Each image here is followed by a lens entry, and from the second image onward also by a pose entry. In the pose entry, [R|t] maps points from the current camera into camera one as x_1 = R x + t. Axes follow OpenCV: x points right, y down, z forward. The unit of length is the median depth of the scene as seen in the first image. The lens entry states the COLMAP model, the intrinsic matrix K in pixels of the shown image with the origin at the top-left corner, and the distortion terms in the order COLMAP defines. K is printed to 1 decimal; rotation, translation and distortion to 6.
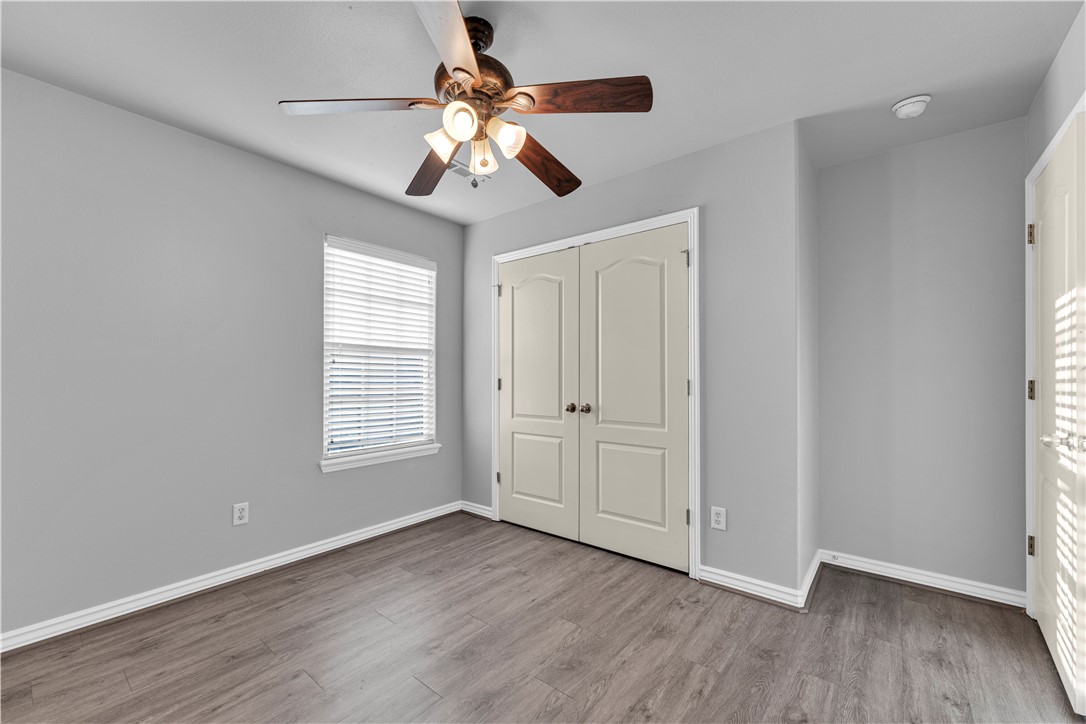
lens RADIAL K [[442.5, 0, 541.2], [0, 442.5, 372.4], [0, 0, 1]] dist [0.001685, 0.000216]
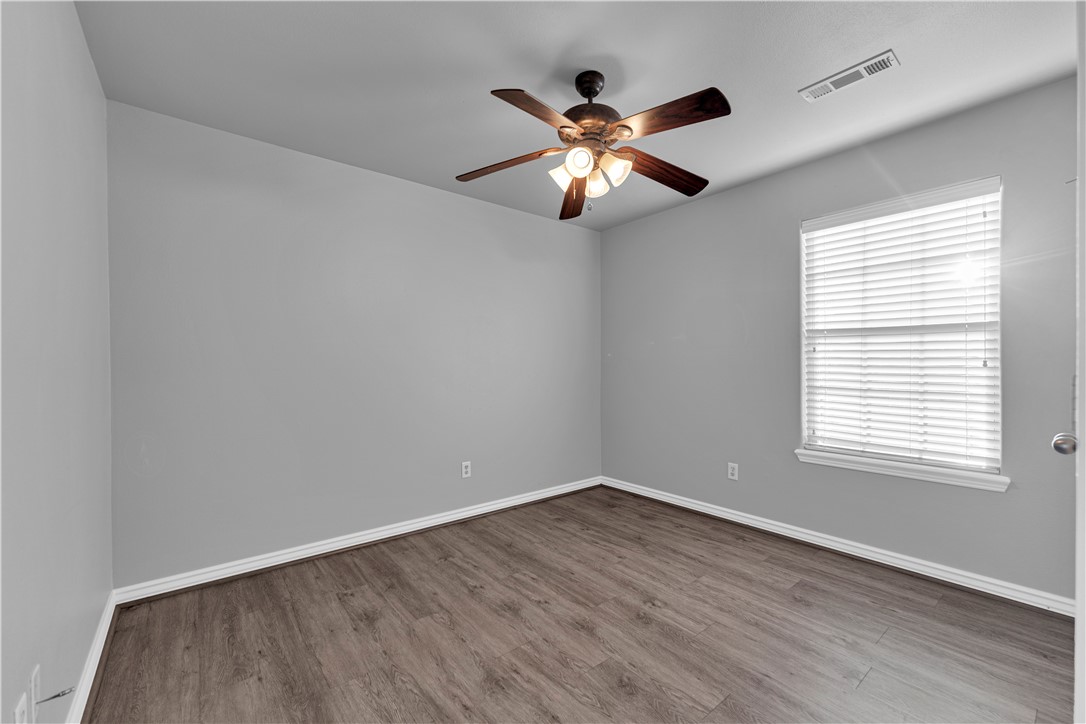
lens RADIAL K [[442.5, 0, 541.2], [0, 442.5, 372.4], [0, 0, 1]] dist [0.001685, 0.000216]
pose [[-0.225701, 0.015752, -0.974069, 0.706853], [0.010526, 0.999850, 0.013730, 0.005790], [0.974140, -0.007155, -0.225833, 0.750234]]
